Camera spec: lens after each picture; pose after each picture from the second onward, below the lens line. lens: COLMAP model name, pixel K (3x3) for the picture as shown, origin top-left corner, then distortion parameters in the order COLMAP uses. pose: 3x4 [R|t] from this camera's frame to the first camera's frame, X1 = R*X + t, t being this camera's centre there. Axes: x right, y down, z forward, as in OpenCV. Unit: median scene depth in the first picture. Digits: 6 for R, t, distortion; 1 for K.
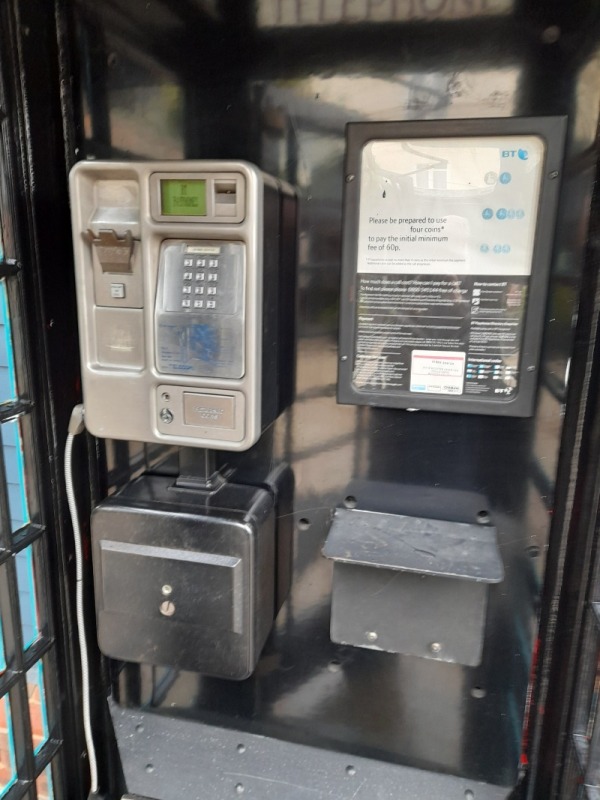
lens RADIAL K [[583.9, 0, 303.4], [0, 583.9, 399.7], [0, 0, 1]] dist [0.063475, -0.070549]
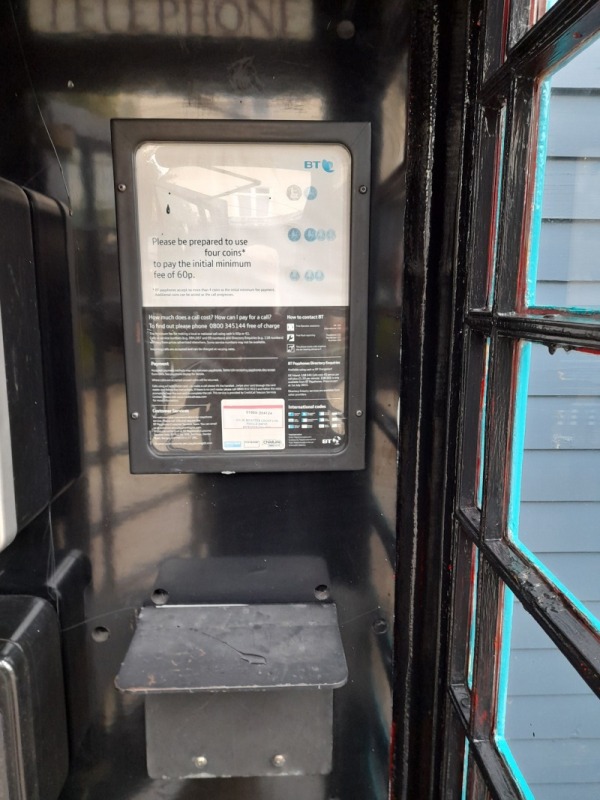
lens RADIAL K [[583.9, 0, 303.4], [0, 583.9, 399.7], [0, 0, 1]] dist [0.063475, -0.070549]
pose [[0.963838, -0.065094, 0.258415, 0.087328], [0.080360, 0.995563, -0.048947, -0.036353], [-0.254082, 0.067943, 0.964793, 0.192573]]
